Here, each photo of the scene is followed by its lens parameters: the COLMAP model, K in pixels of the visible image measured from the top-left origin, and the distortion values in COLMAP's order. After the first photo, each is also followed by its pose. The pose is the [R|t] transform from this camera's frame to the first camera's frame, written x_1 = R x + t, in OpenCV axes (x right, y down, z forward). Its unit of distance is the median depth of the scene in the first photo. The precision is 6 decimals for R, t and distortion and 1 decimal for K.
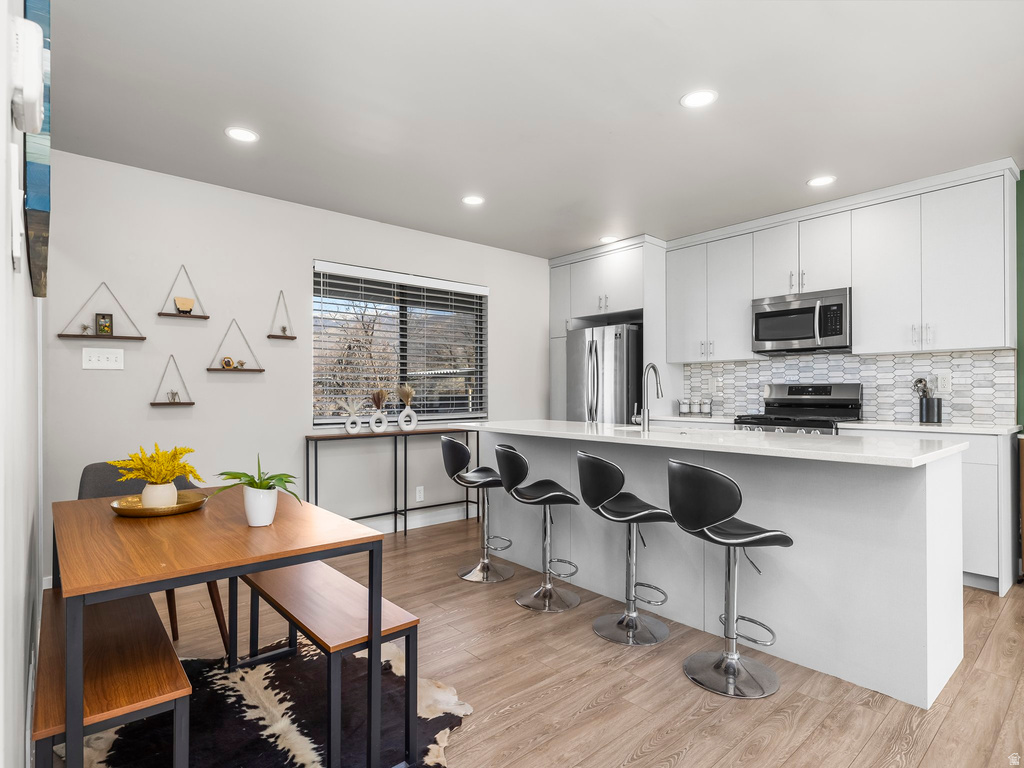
lens RADIAL K [[542.8, 0, 506.8], [0, 542.8, 392.3], [0, 0, 1]] dist [-0.000535, -0.003476]
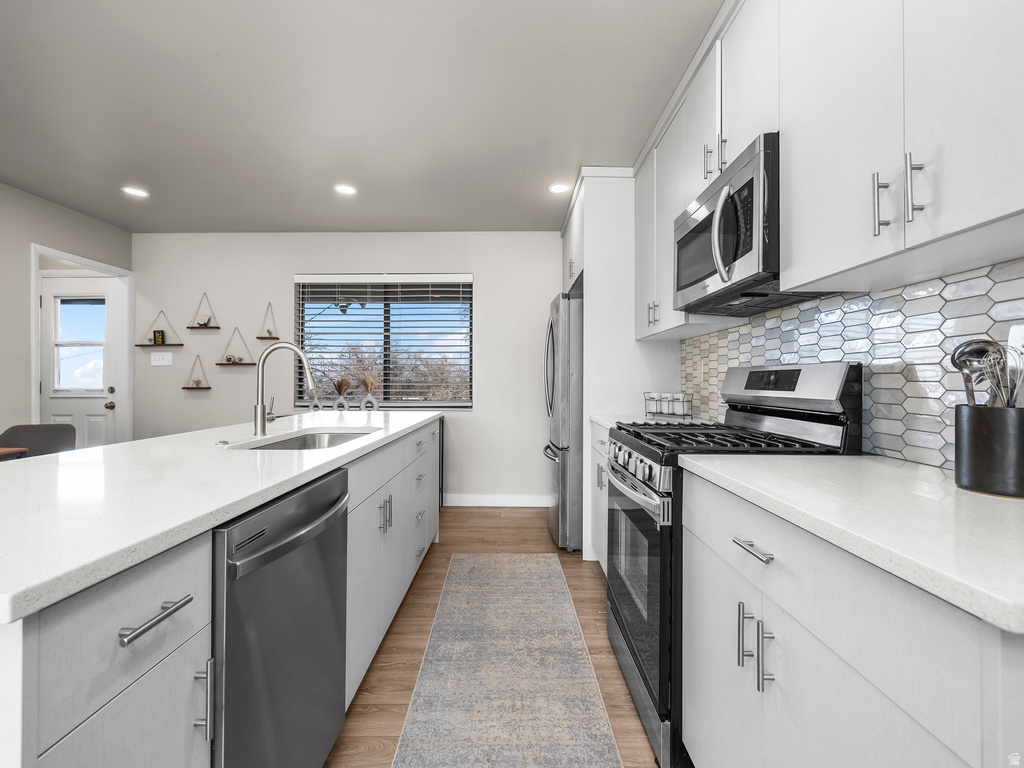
lens RADIAL K [[429.6, 0, 506.8], [0, 429.6, 380.1], [0, 0, 1]] dist [0.000488, 0.000438]
pose [[0.743610, 0.002112, -0.668610, 0.679197], [-0.002988, 0.999996, -0.000165, -0.002297], [0.668607, 0.002121, 0.743613, 0.596723]]
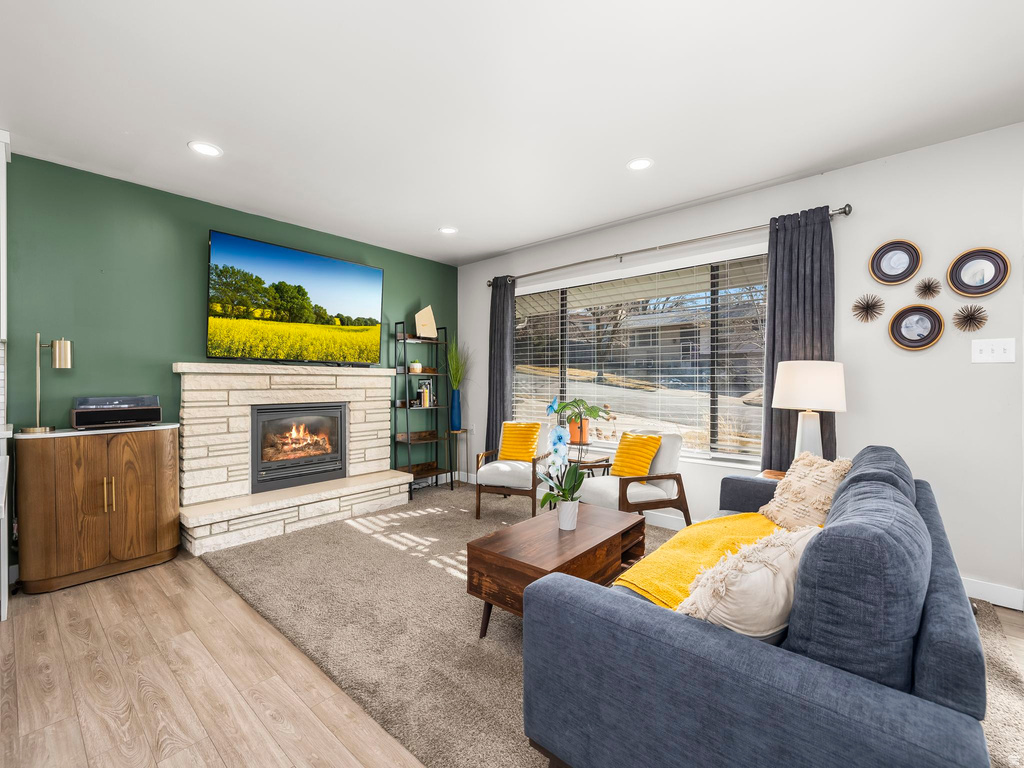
lens RADIAL K [[429.6, 0, 512.8], [0, 429.6, 383.6], [0, 0, 1]] dist [0.000488, 0.000438]
pose [[-0.138690, -0.003686, 0.990329, 0.078877], [-0.002074, 0.999992, 0.003431, -0.010599], [-0.990334, -0.001578, -0.138696, 0.207573]]
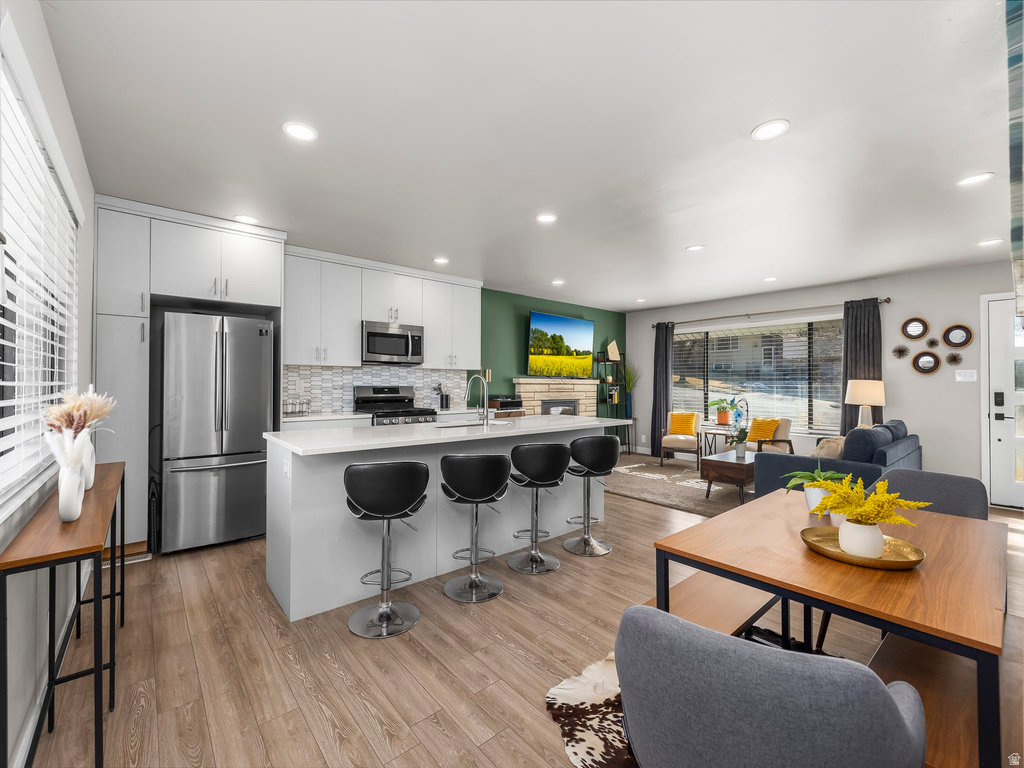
lens RADIAL K [[429.6, 0, 508.1], [0, 429.6, 380.6], [0, 0, 1]] dist [0.000488, 0.000438]
pose [[0.012943, 0.007923, 0.999885, -0.608136], [-0.005592, 0.999954, -0.007851, -0.024161], [-0.999901, -0.005490, 0.012987, 0.702990]]
